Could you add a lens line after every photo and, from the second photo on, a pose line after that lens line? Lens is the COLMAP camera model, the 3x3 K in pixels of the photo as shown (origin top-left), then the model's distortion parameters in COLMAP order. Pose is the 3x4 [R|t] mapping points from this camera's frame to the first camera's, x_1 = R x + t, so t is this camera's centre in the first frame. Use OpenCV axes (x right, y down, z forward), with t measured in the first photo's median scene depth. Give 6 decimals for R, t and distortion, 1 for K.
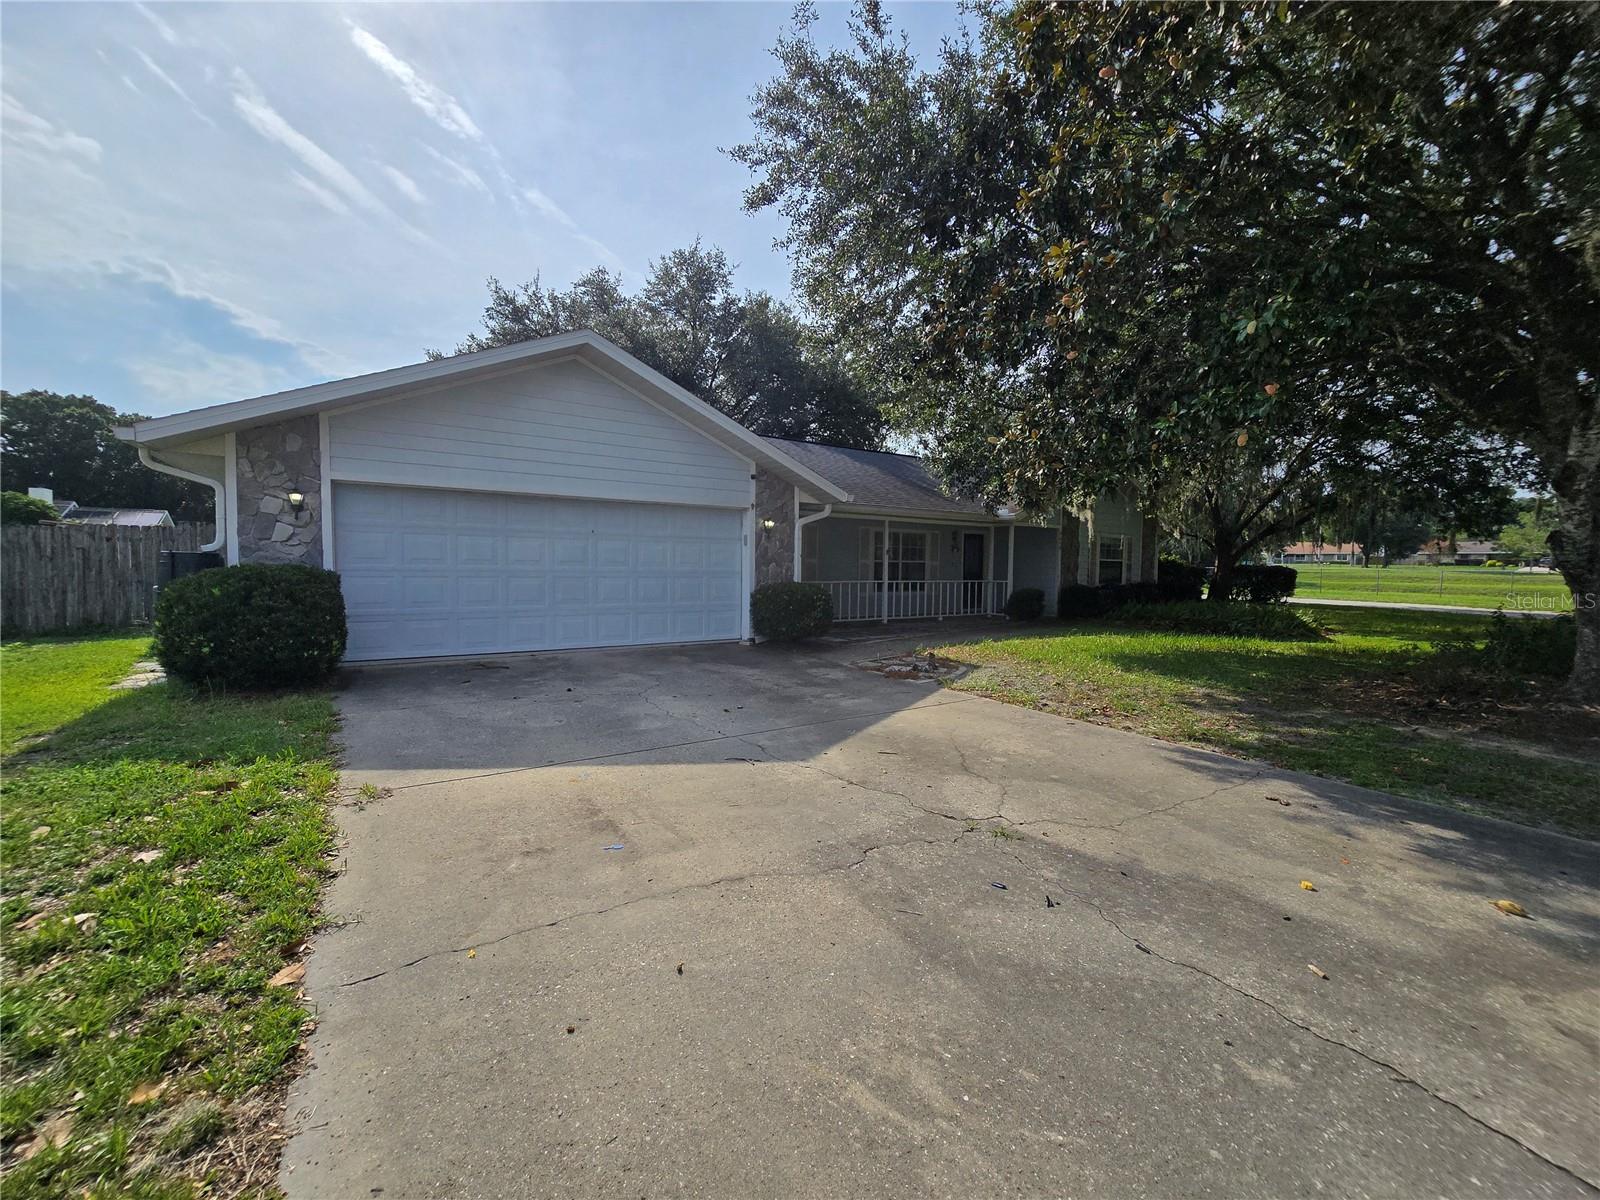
lens RADIAL K [[645.6, 0, 800.0], [0, 645.6, 600.0], [0, 0, 1]] dist [-0.008241, -0.000361]
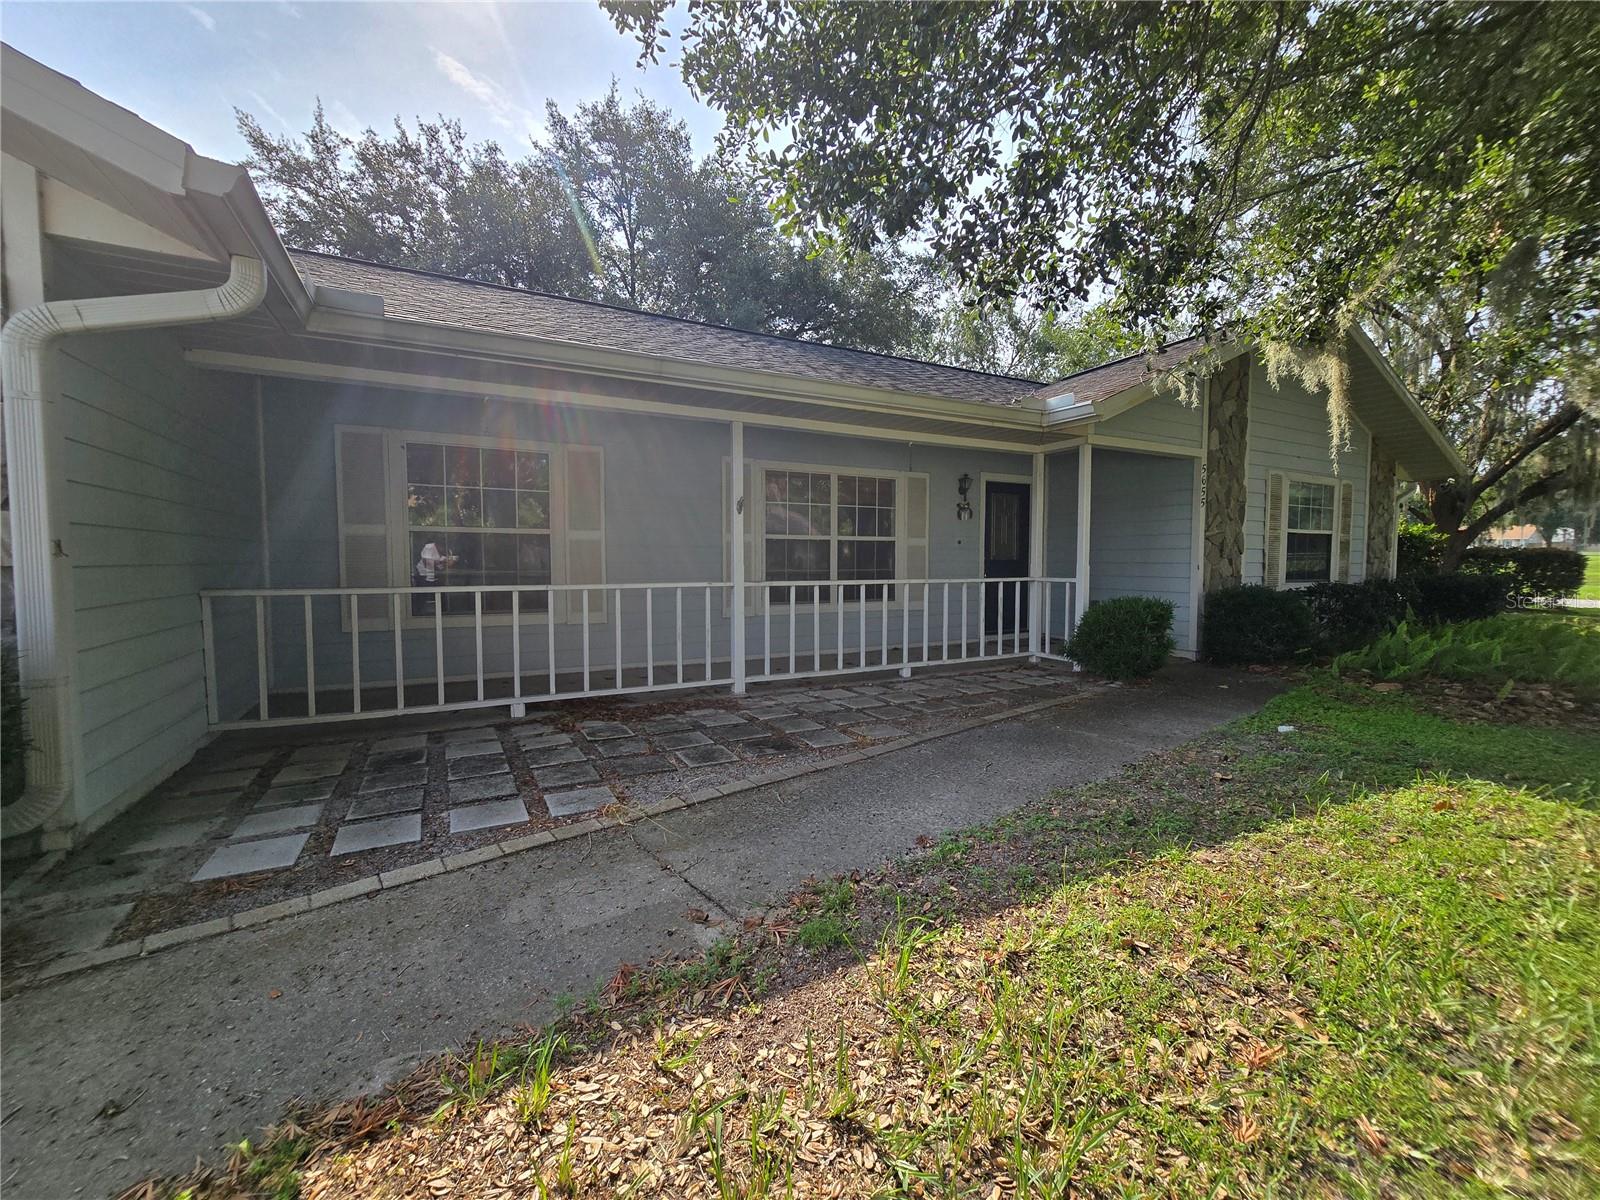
lens RADIAL K [[648.4, 0, 800.0], [0, 648.4, 600.0], [0, 0, 1]] dist [-0.016134, 0.006144]
pose [[0.994042, -0.005437, -0.108858, 0.201233], [0.006086, 0.999966, 0.005630, -0.020711], [0.108824, -0.006259, 0.994041, 0.600119]]
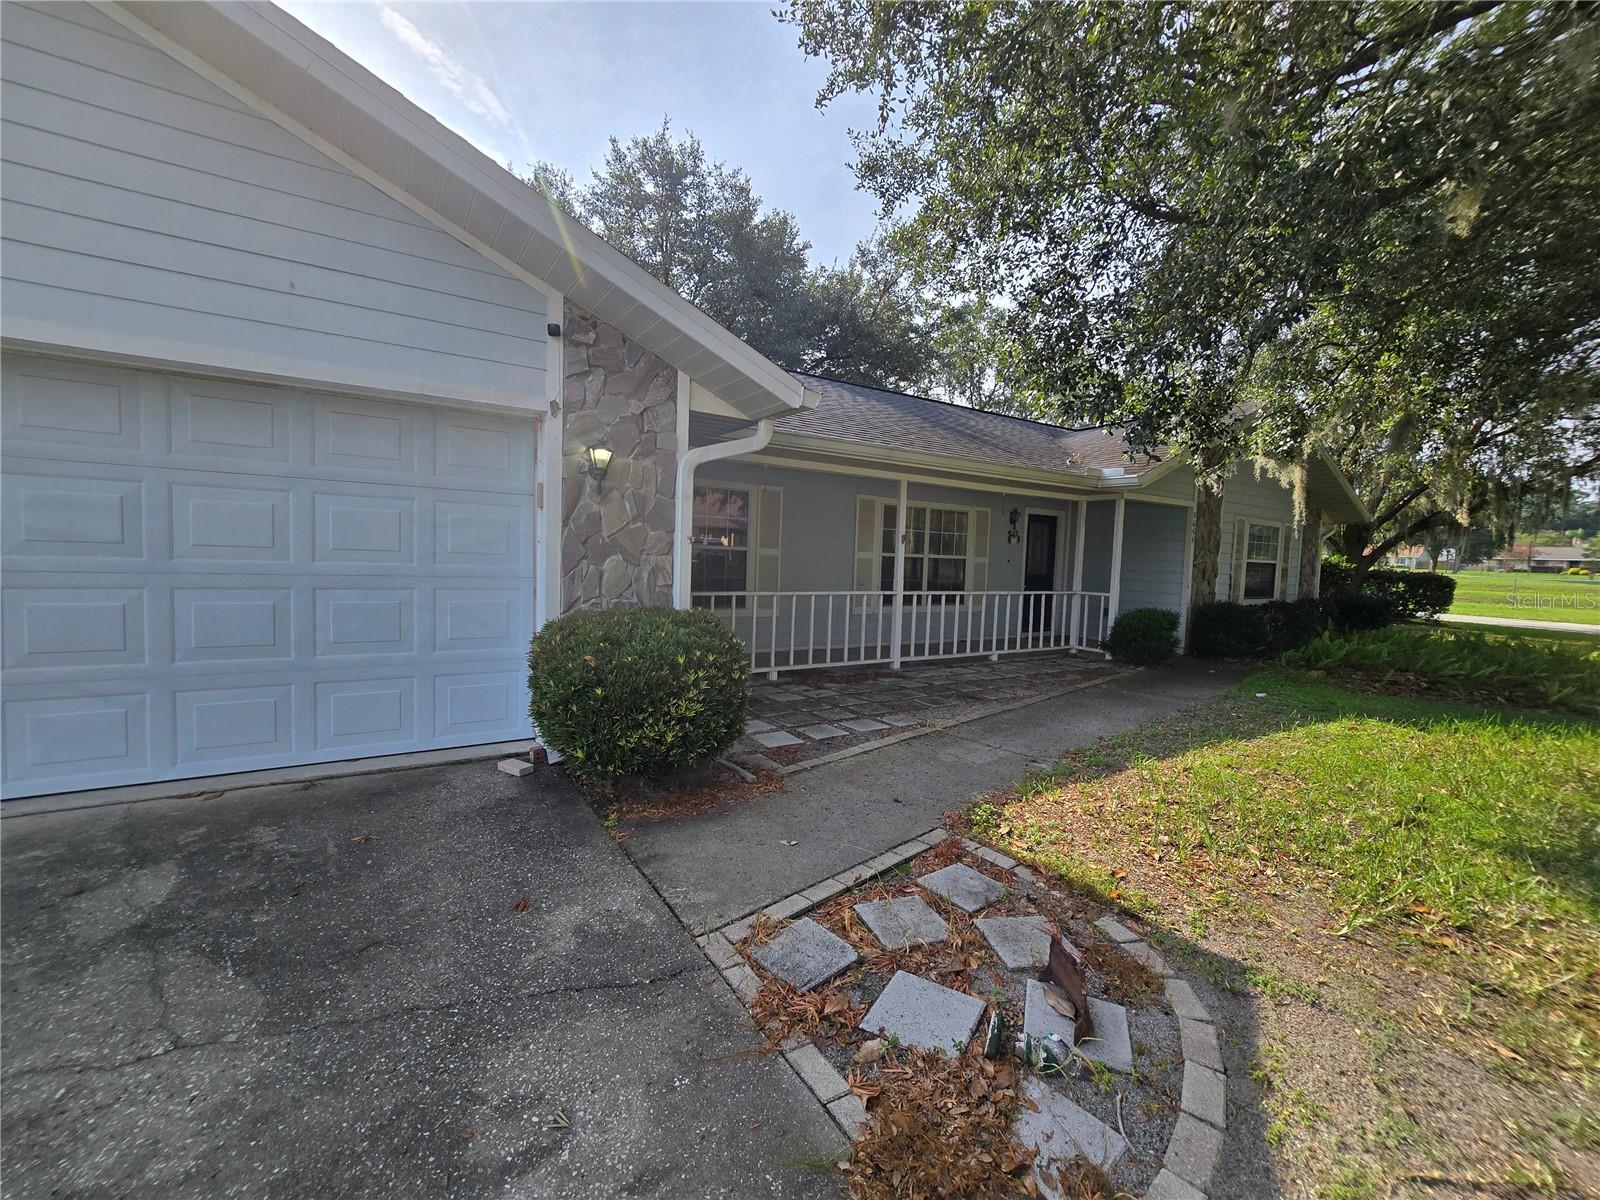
lens RADIAL K [[645.6, 0, 800.0], [0, 645.6, 600.0], [0, 0, 1]] dist [-0.008241, -0.000361]
pose [[0.999336, 0.023537, -0.027817, 0.062081], [-0.023147, 0.999630, 0.014256, -0.027407], [0.028143, -0.013603, 0.999511, 0.435252]]
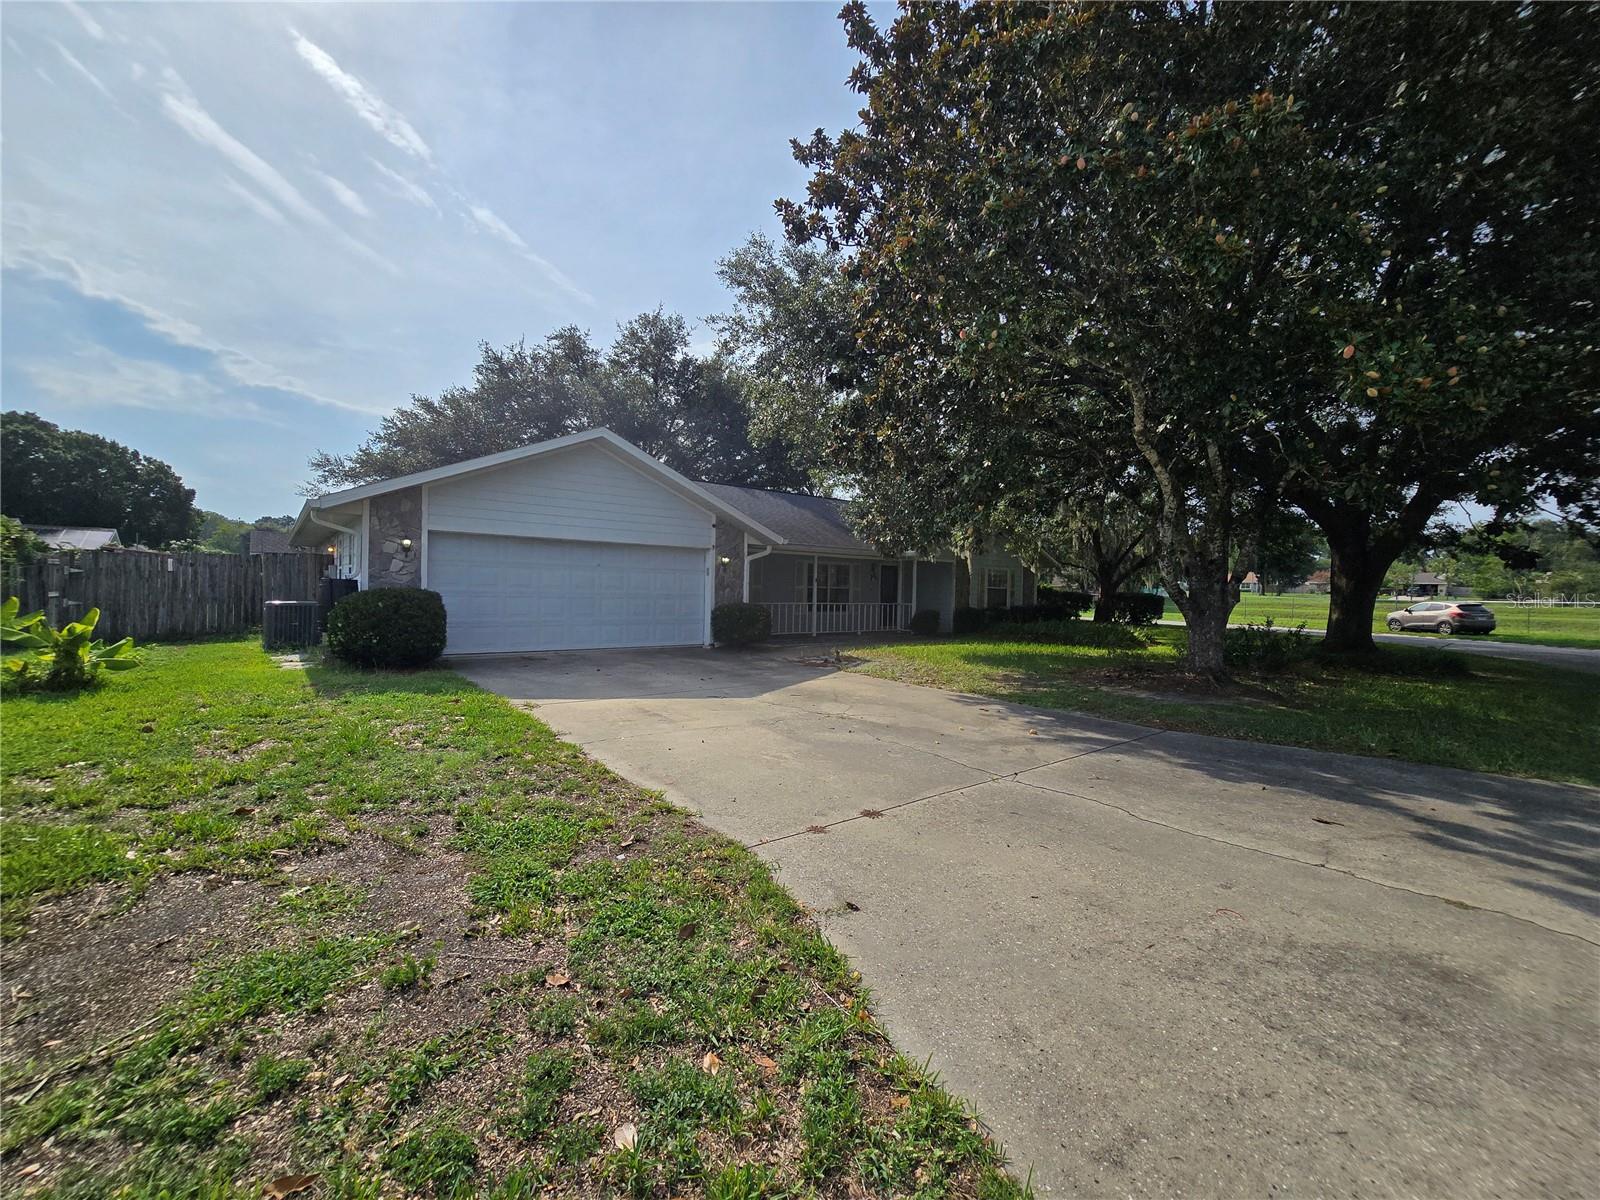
lens RADIAL K [[645.6, 0, 800.0], [0, 645.6, 600.0], [0, 0, 1]] dist [-0.008241, -0.000361]
pose [[0.996660, 0.007320, 0.081332, -0.000759], [-0.004357, 0.999323, -0.036542, 0.011162], [-0.081544, 0.036065, 0.996017, -0.260229]]
